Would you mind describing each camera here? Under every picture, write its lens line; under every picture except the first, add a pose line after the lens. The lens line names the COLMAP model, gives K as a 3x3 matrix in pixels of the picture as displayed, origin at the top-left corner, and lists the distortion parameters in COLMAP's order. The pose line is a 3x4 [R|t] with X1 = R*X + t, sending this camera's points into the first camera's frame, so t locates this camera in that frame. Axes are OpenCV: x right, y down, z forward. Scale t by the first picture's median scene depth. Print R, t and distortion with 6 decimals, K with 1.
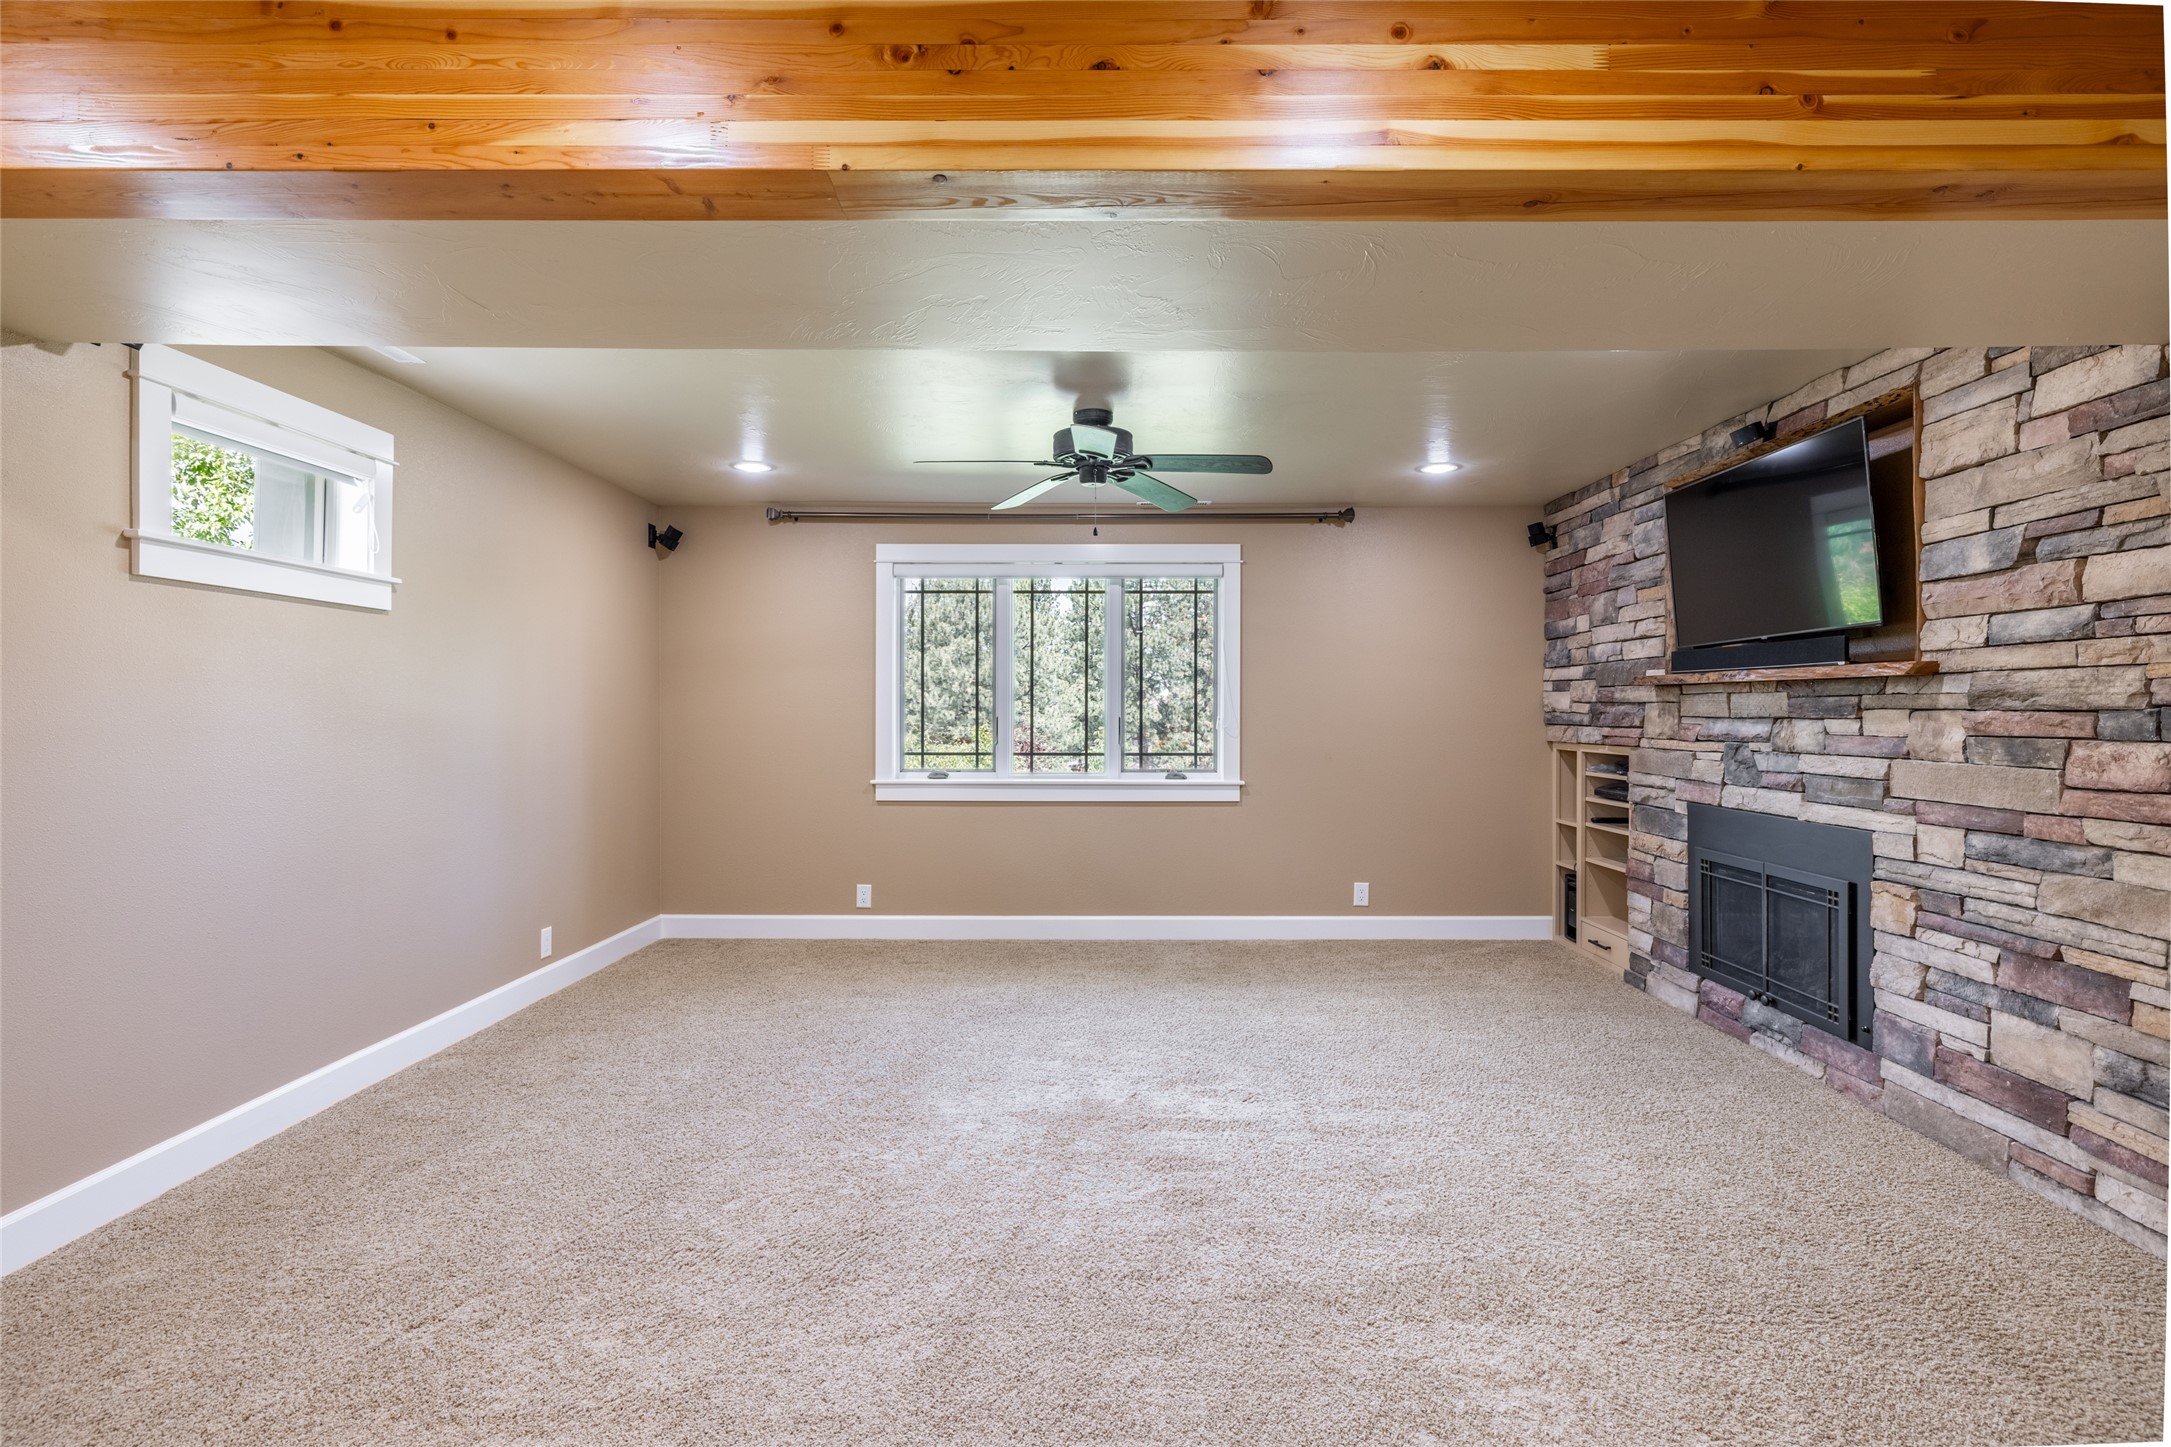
lens RADIAL K [[1043.5, 0, 1099.5], [0, 1043.5, 712.7], [0, 0, 1]] dist [-0.002098, 0.000433]
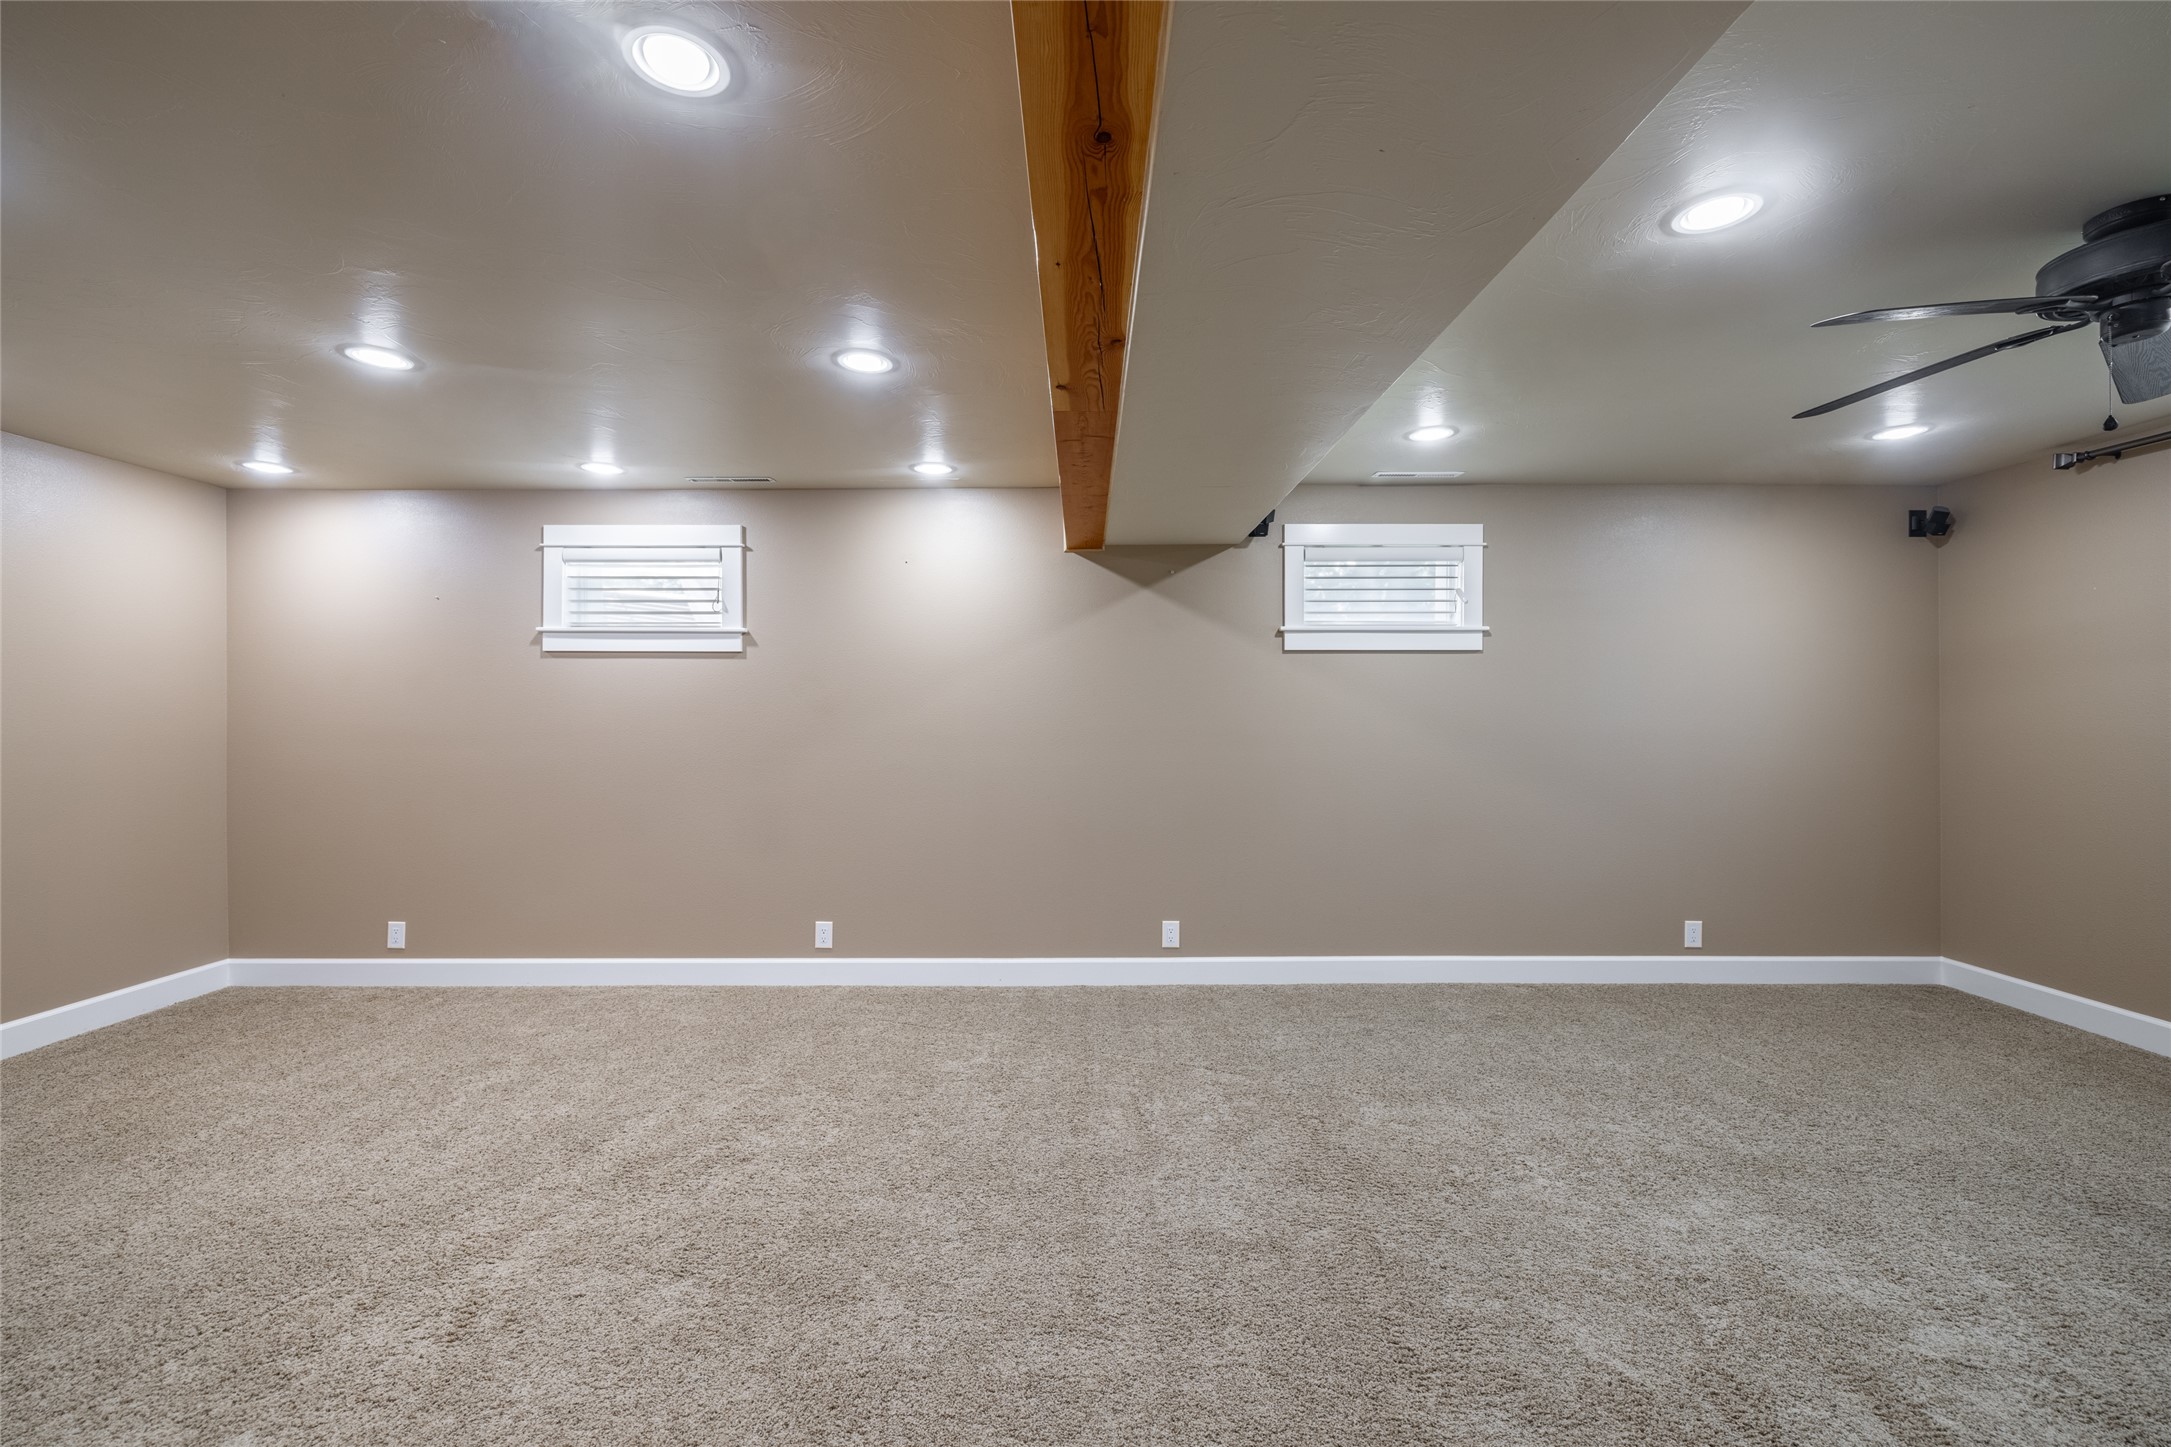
lens RADIAL K [[907.0, 0, 1085.7], [0, 907.0, 711.8], [0, 0, 1]] dist [0.002207, 0.000301]
pose [[0.003135, -0.005433, -0.999980, 0.549915], [-0.001390, 0.999984, -0.005437, -0.008067], [0.999994, 0.001407, 0.003128, 0.479047]]
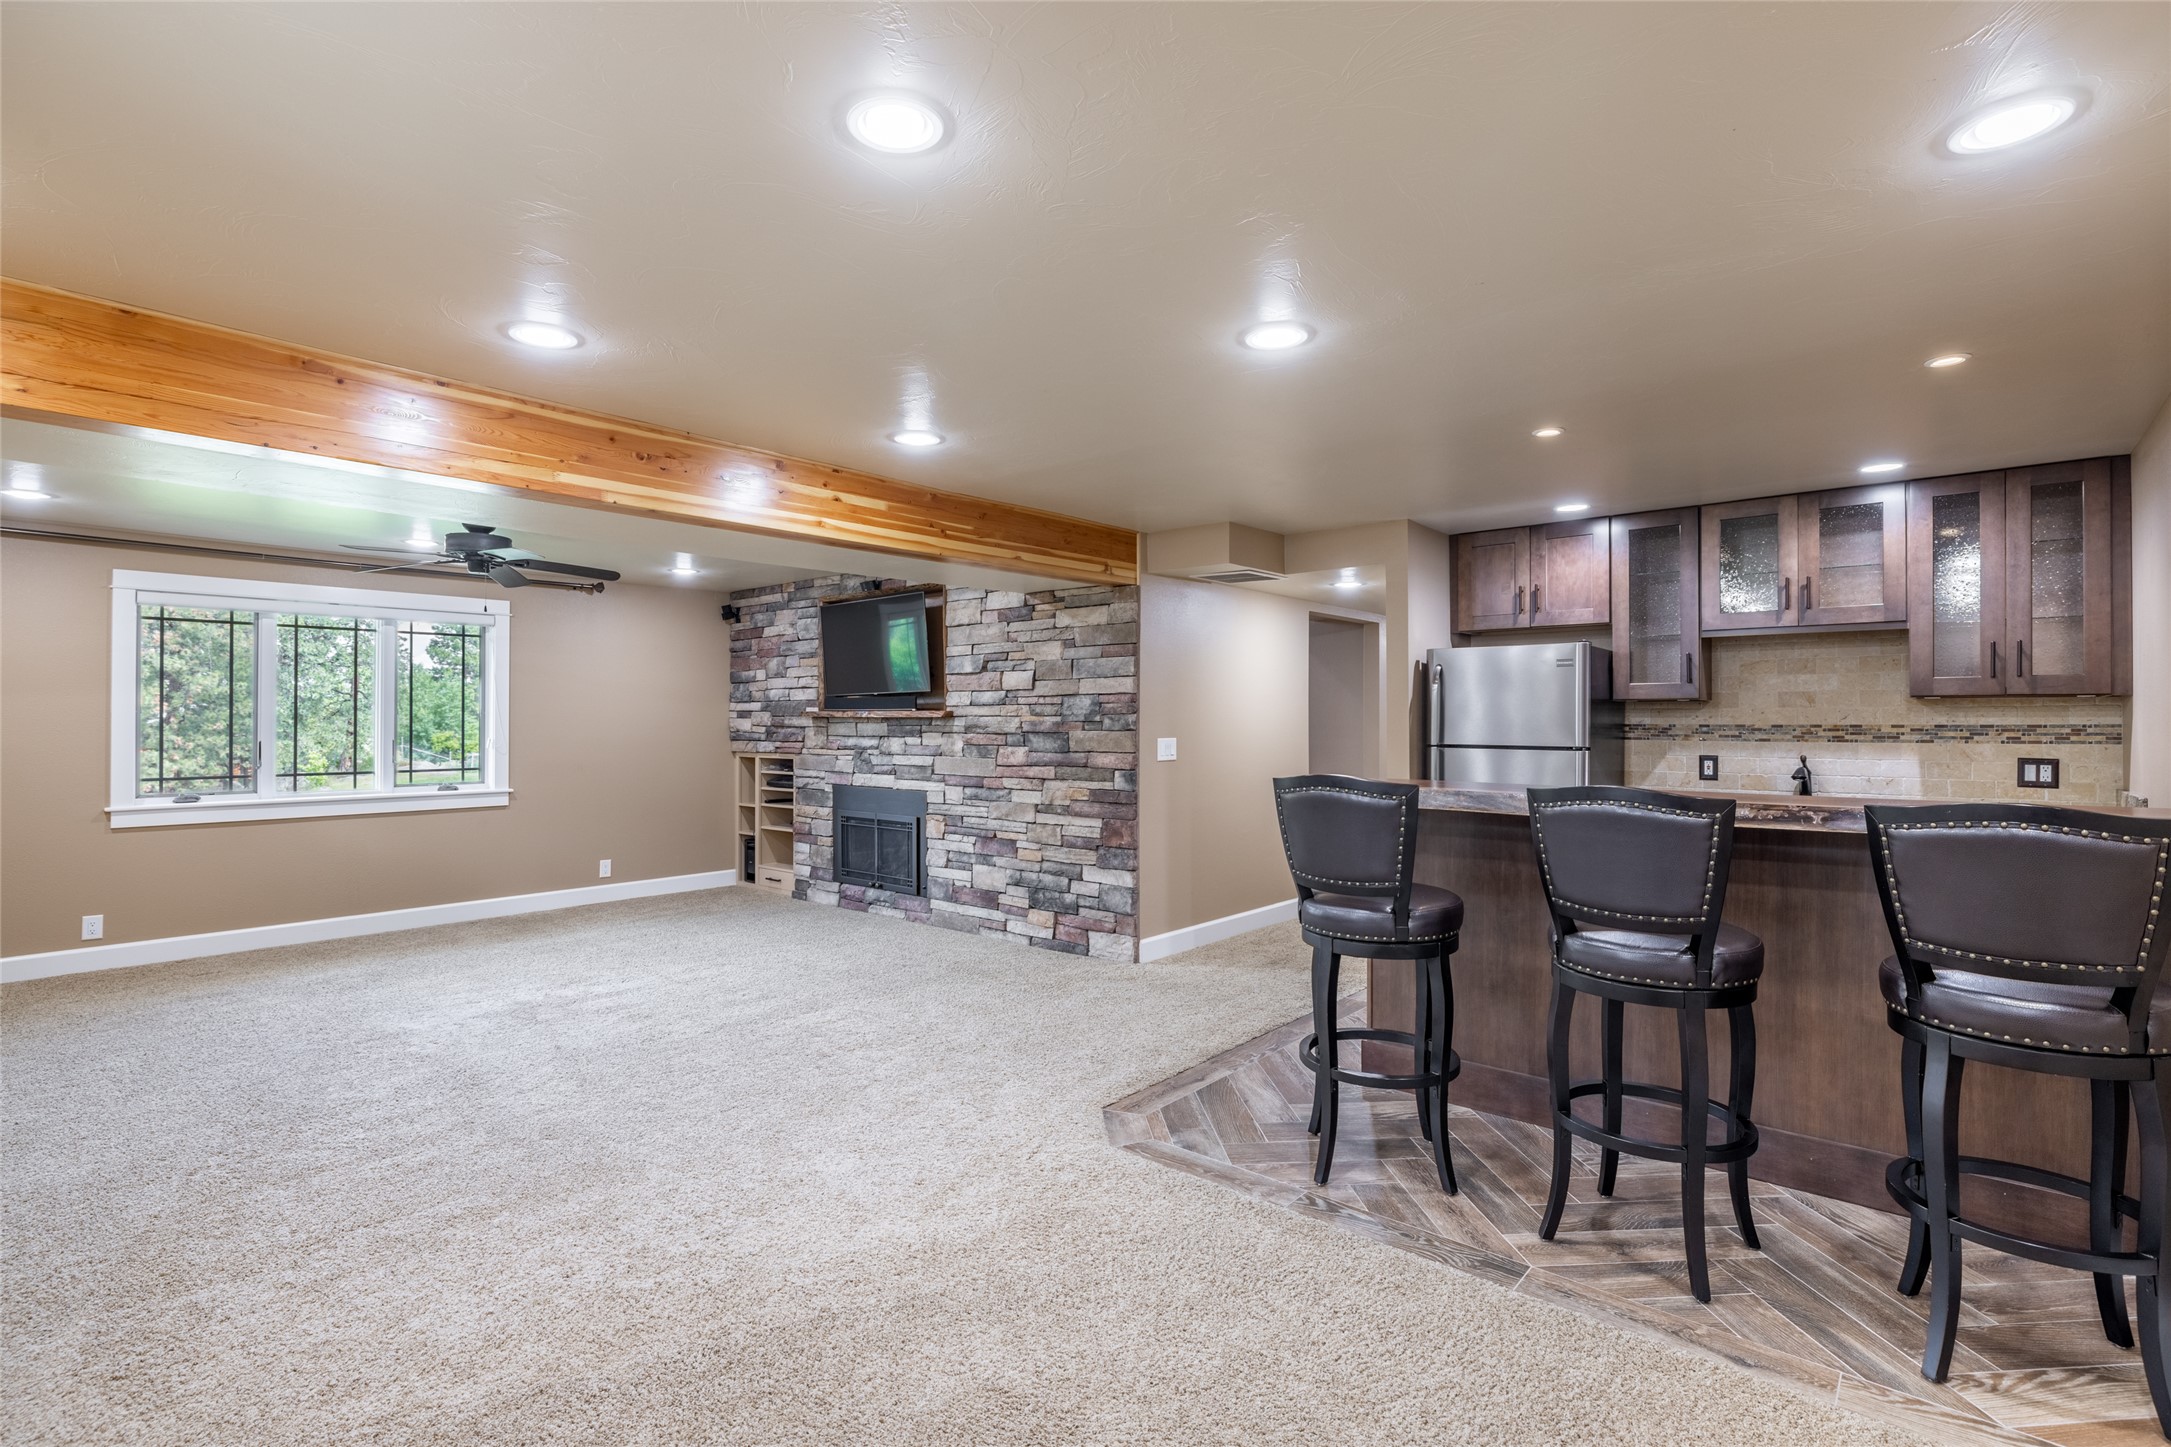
lens RADIAL K [[1006.7, 0, 1082.8], [0, 1006.7, 712.1], [0, 0, 1]] dist [-0.003743, 0.000423]
pose [[0.652827, 0.004718, 0.757493, -0.555503], [0.003268, 0.999954, -0.009045, -0.023711], [-0.757500, 0.008380, 0.652781, -0.527406]]
